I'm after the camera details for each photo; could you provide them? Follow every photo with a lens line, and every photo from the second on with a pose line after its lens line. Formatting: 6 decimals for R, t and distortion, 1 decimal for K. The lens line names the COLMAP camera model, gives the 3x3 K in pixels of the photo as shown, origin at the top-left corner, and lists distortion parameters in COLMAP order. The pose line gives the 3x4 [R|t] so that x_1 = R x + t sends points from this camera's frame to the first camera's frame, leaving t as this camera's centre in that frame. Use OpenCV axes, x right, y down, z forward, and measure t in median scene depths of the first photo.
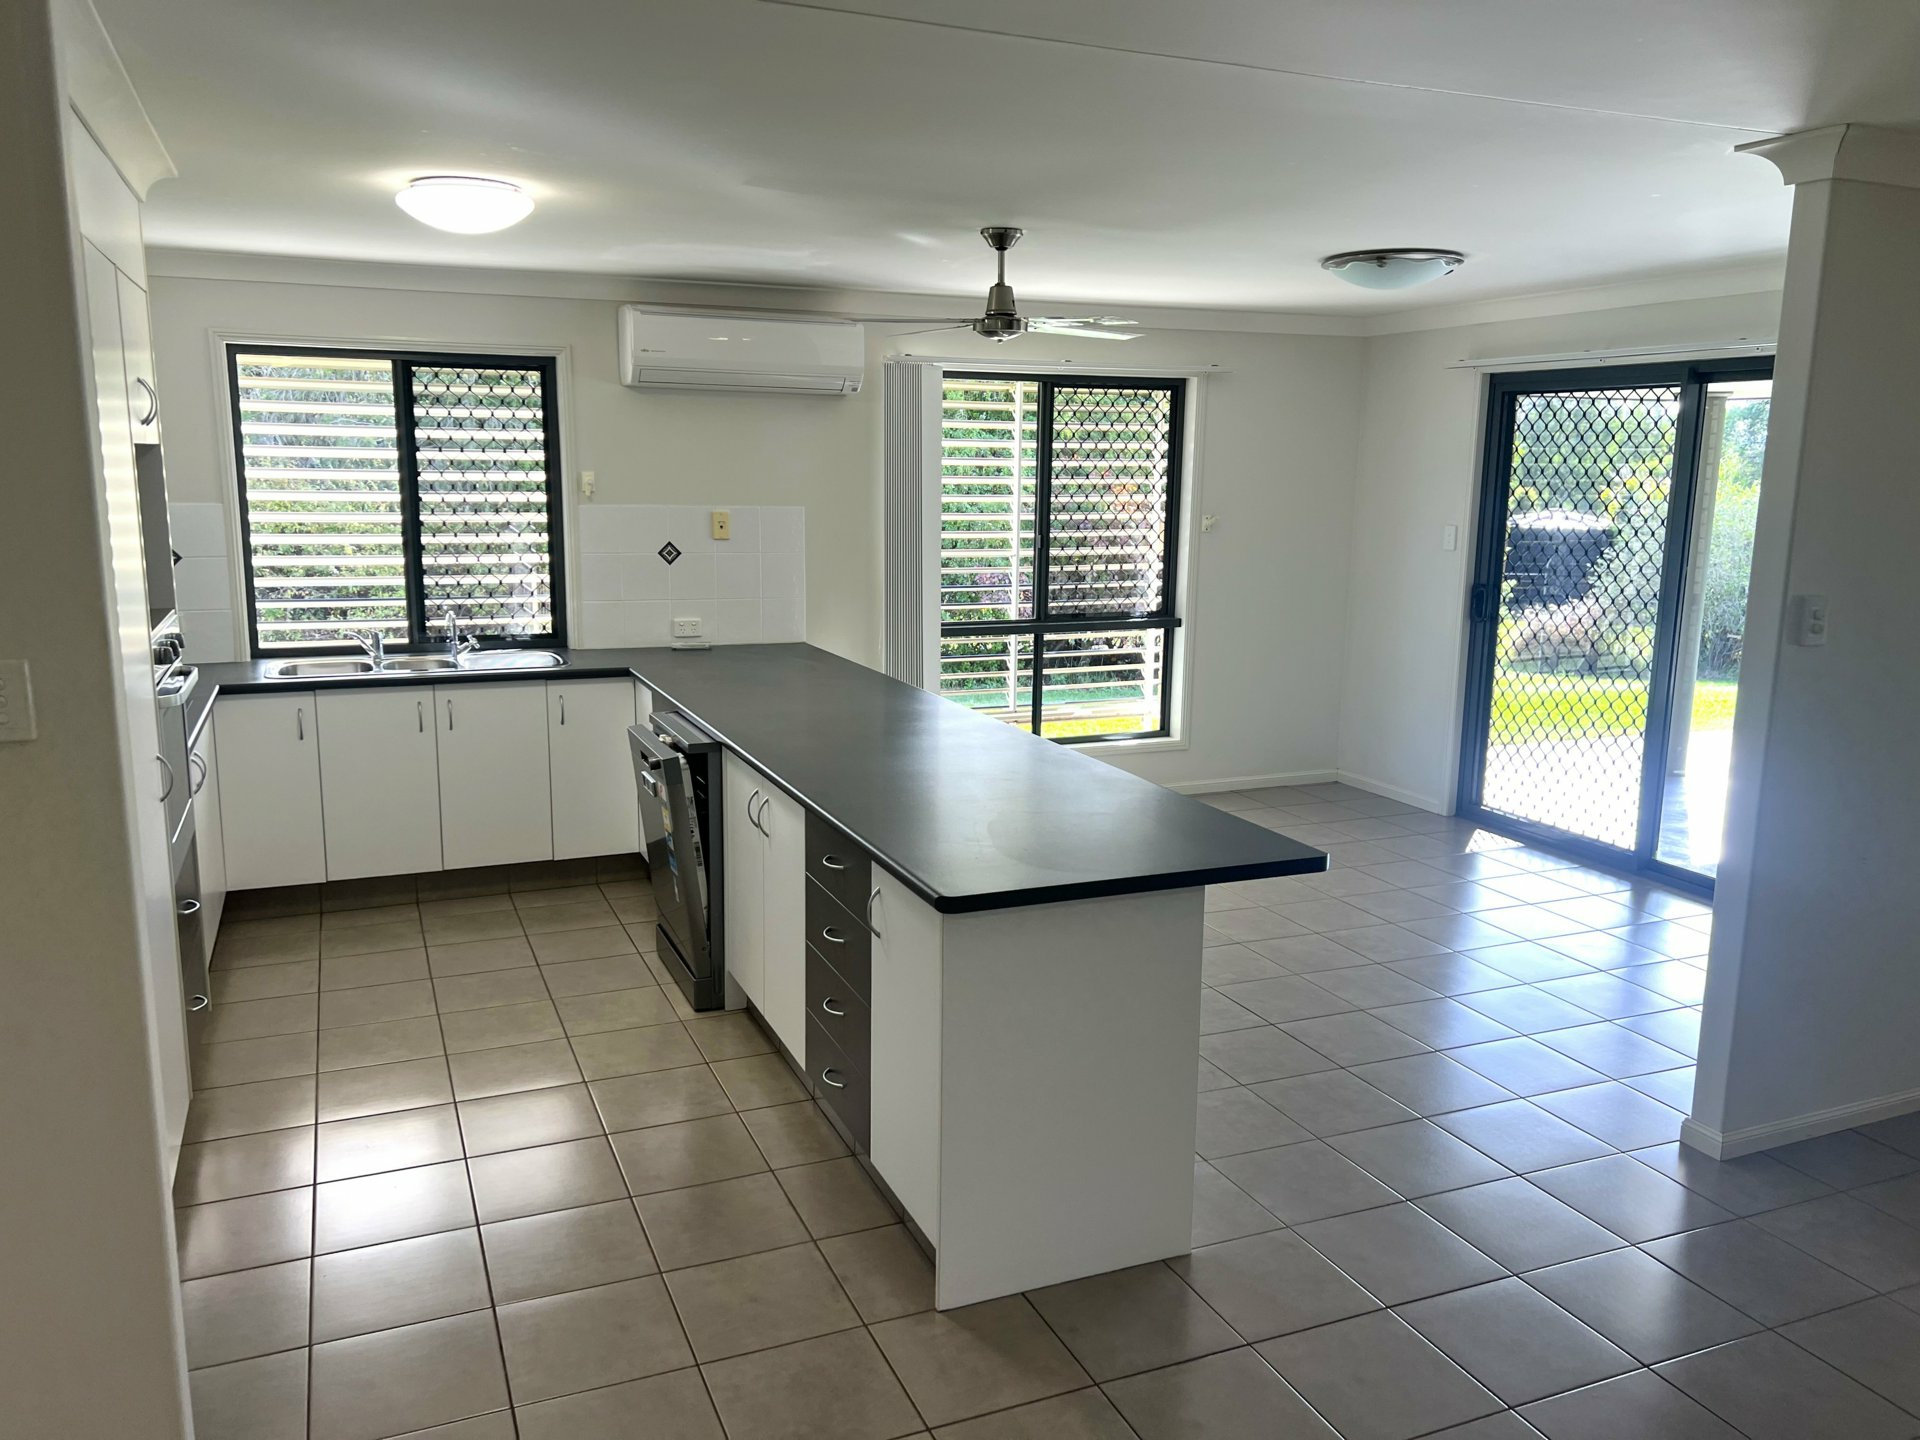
lens RADIAL K [[1437.9, 0, 957.8], [0, 1437.9, 729.4], [0, 0, 1]] dist [0.090230, -0.136277]
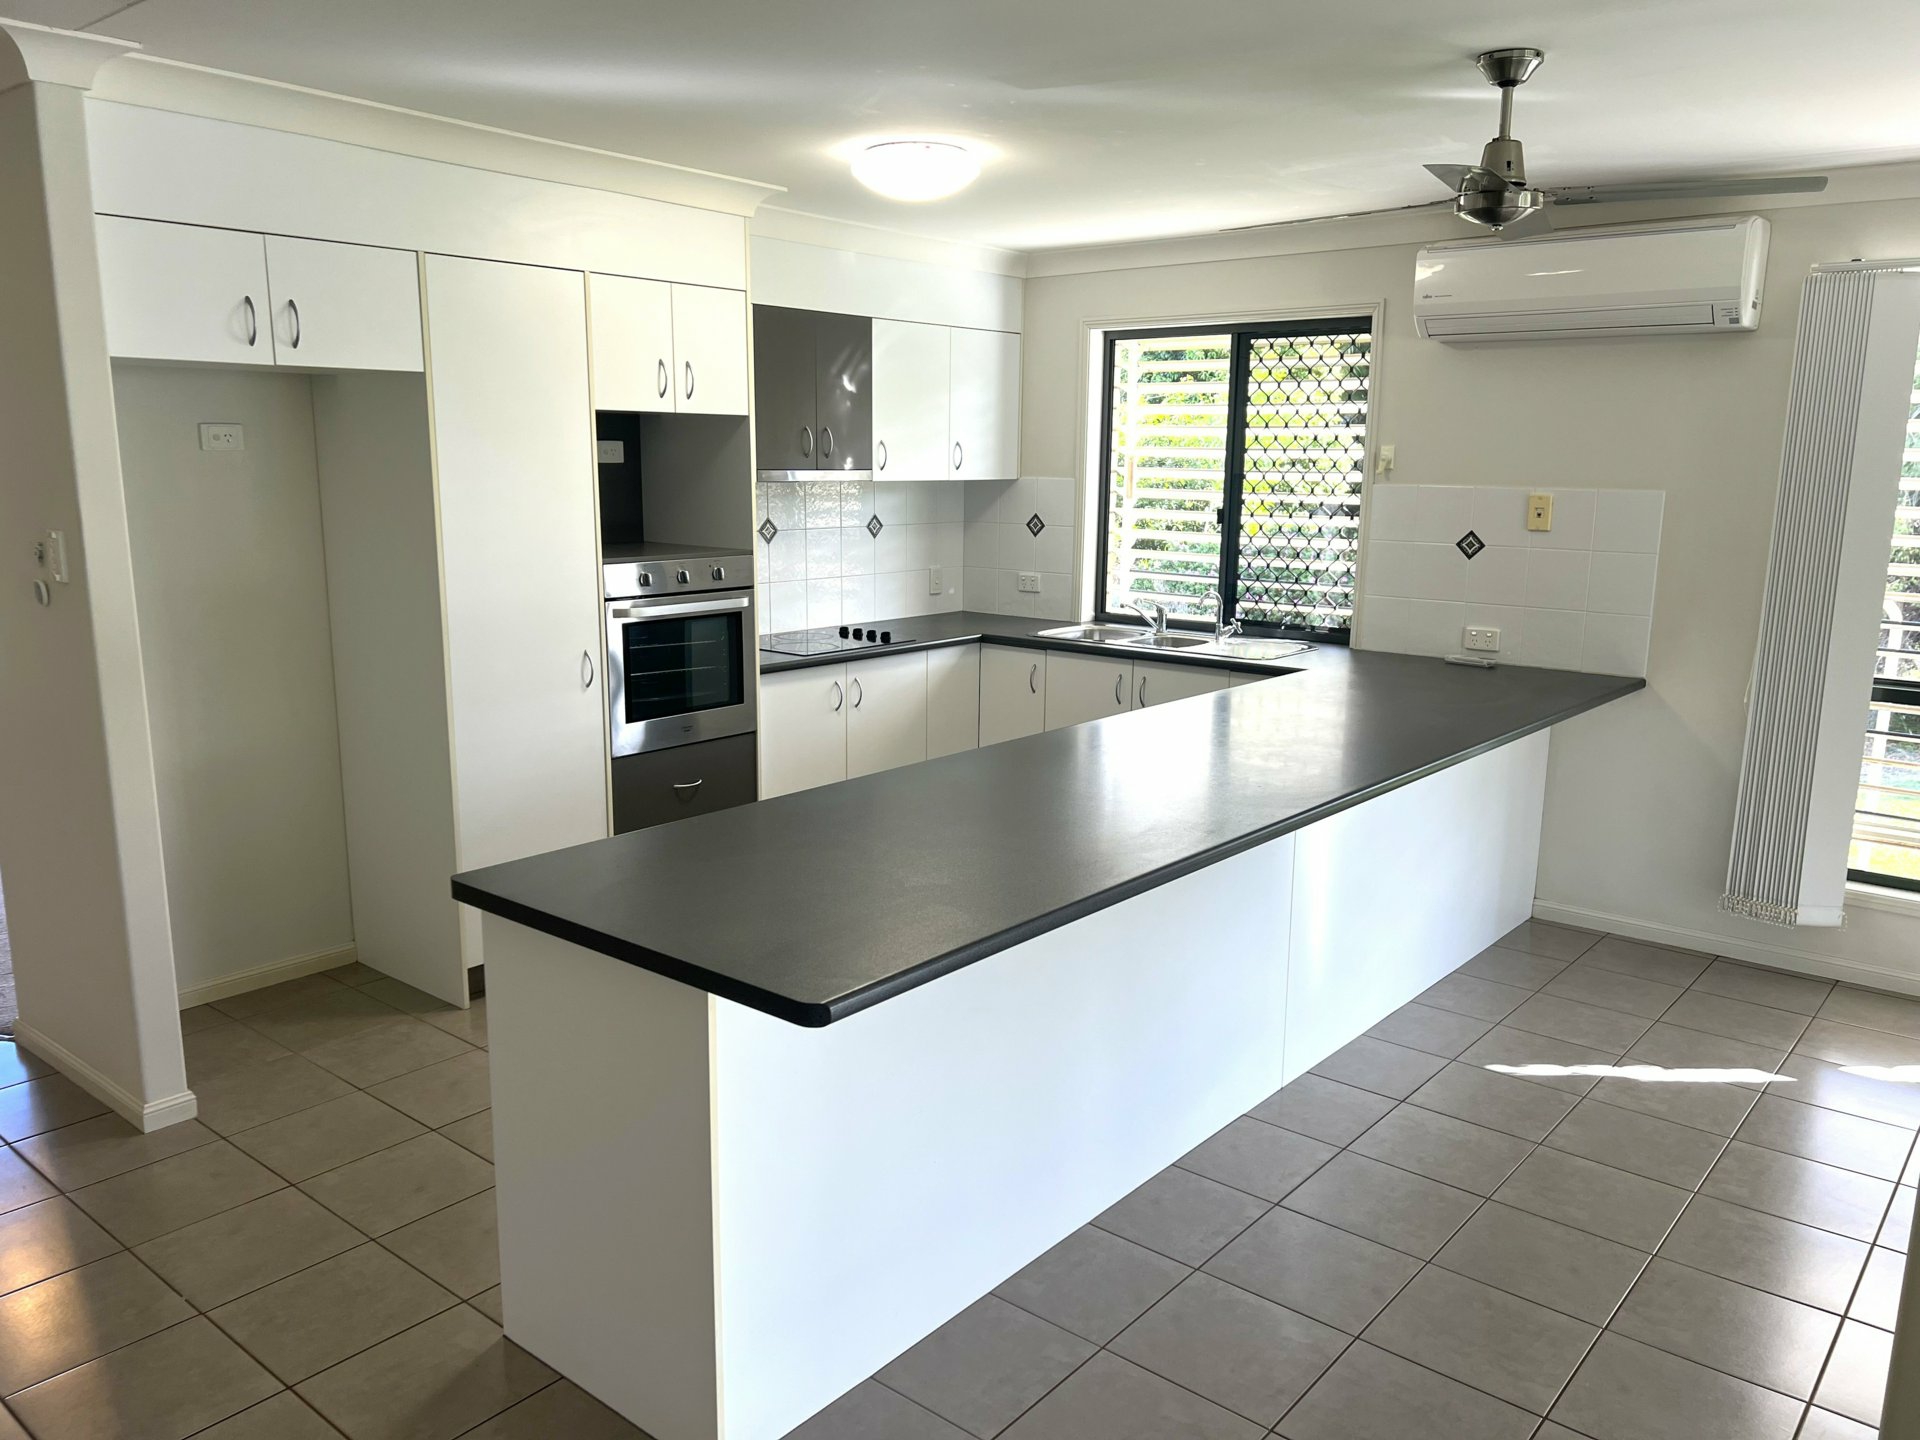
lens RADIAL K [[1437.9, 0, 957.8], [0, 1437.9, 729.4], [0, 0, 1]] dist [0.090230, -0.136277]
pose [[0.452615, 0.163473, -0.876594, 0.403604], [-0.165106, 0.981418, 0.097771, -0.053155], [0.876287, 0.100479, 0.471195, 0.377731]]
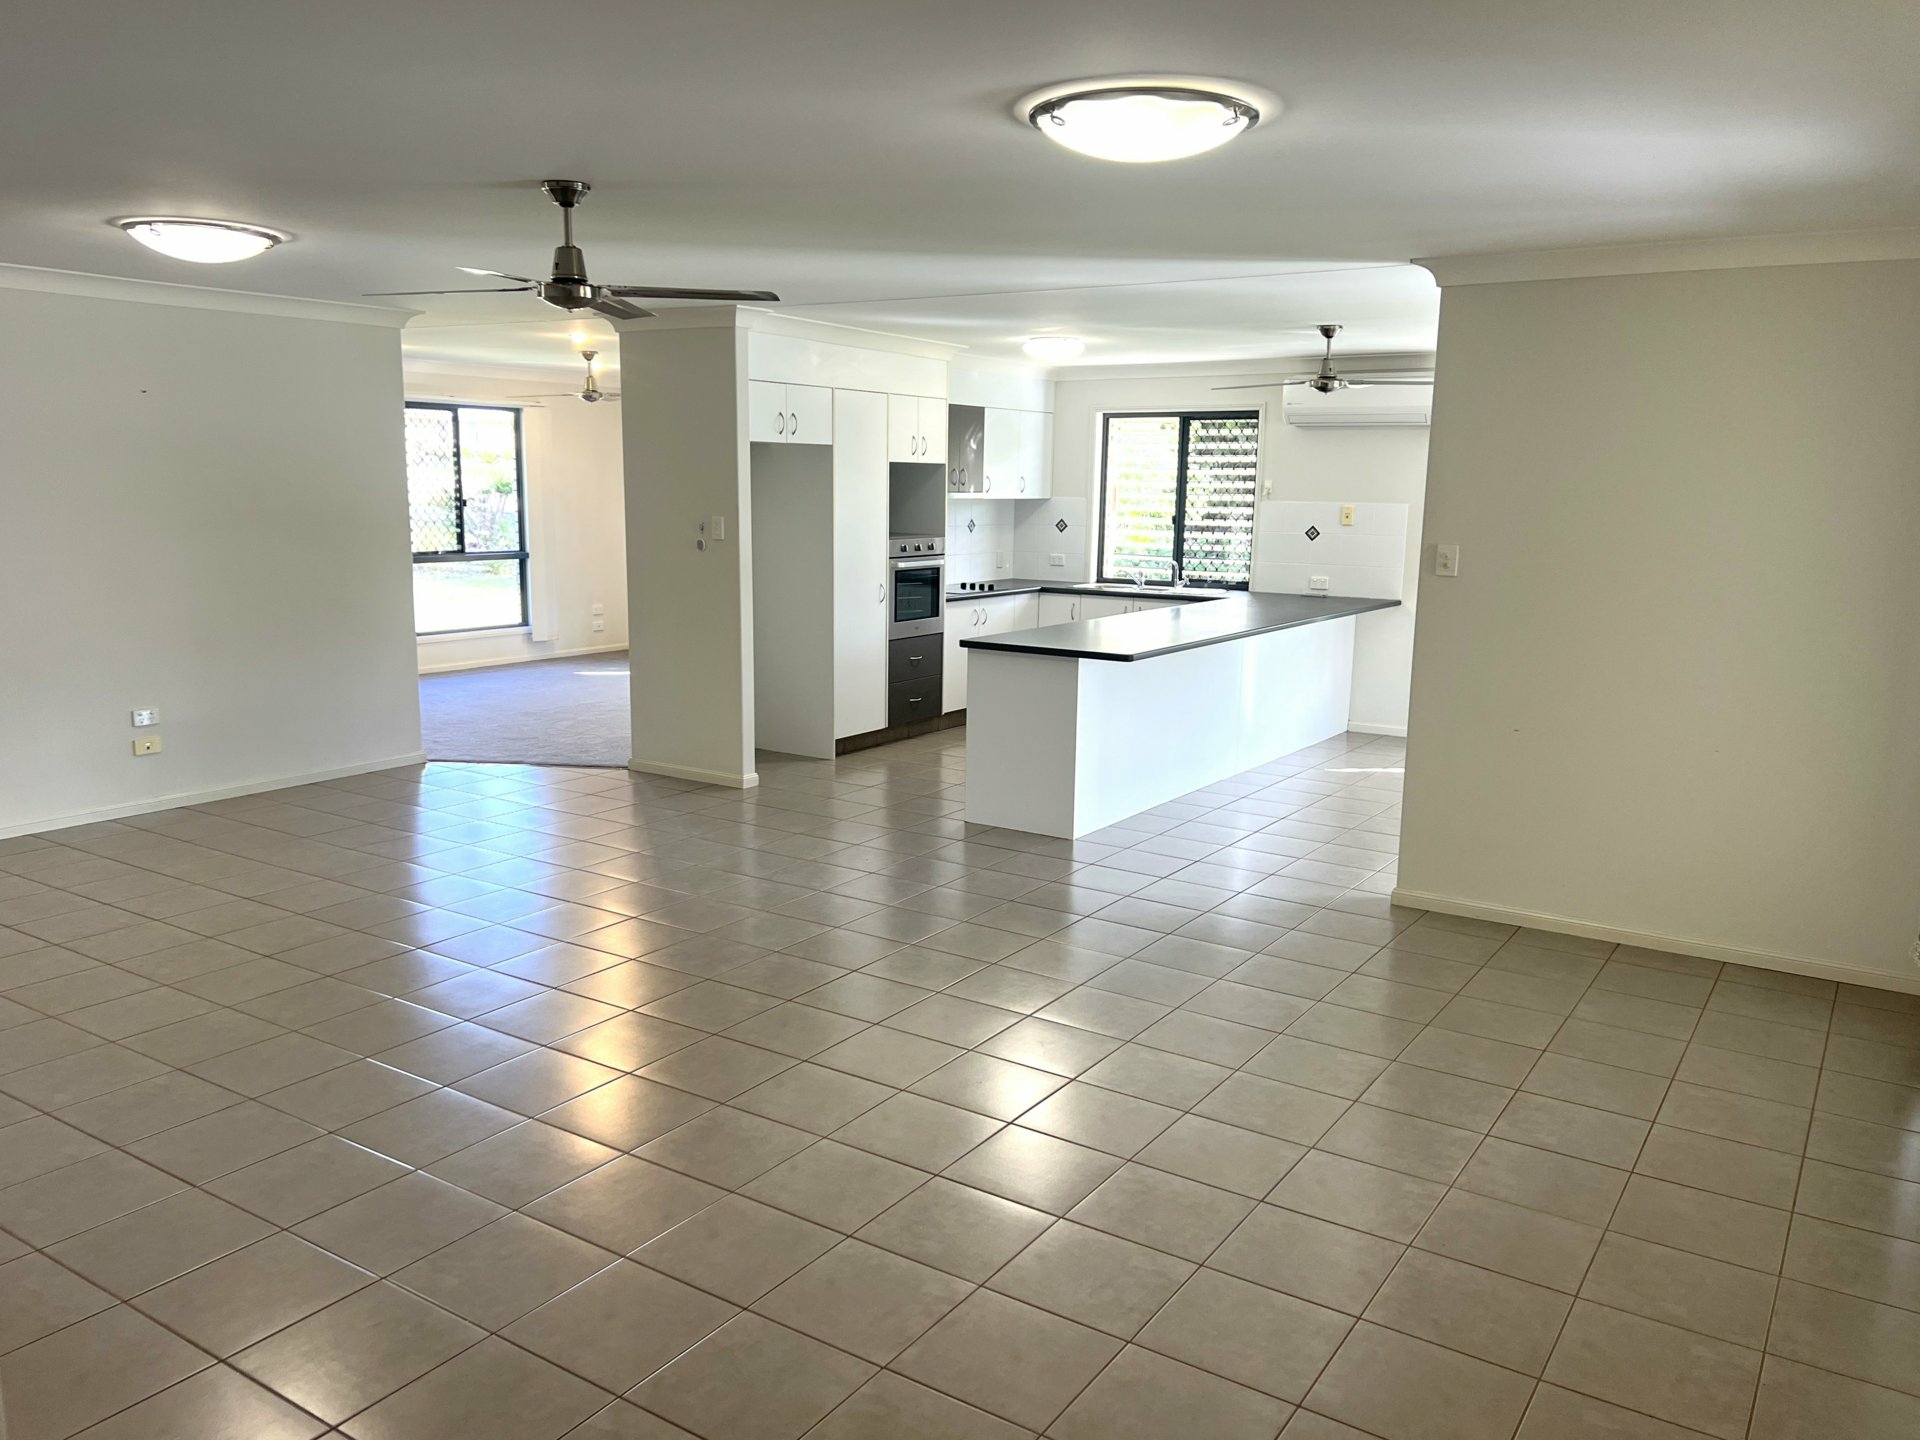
lens RADIAL K [[1437.9, 0, 957.8], [0, 1437.9, 729.4], [0, 0, 1]] dist [0.090230, -0.136277]
pose [[0.548130, 0.140513, -0.824506, 0.890282], [-0.159442, 0.985264, 0.061912, 0.047331], [0.821055, 0.097525, 0.562457, -0.148058]]
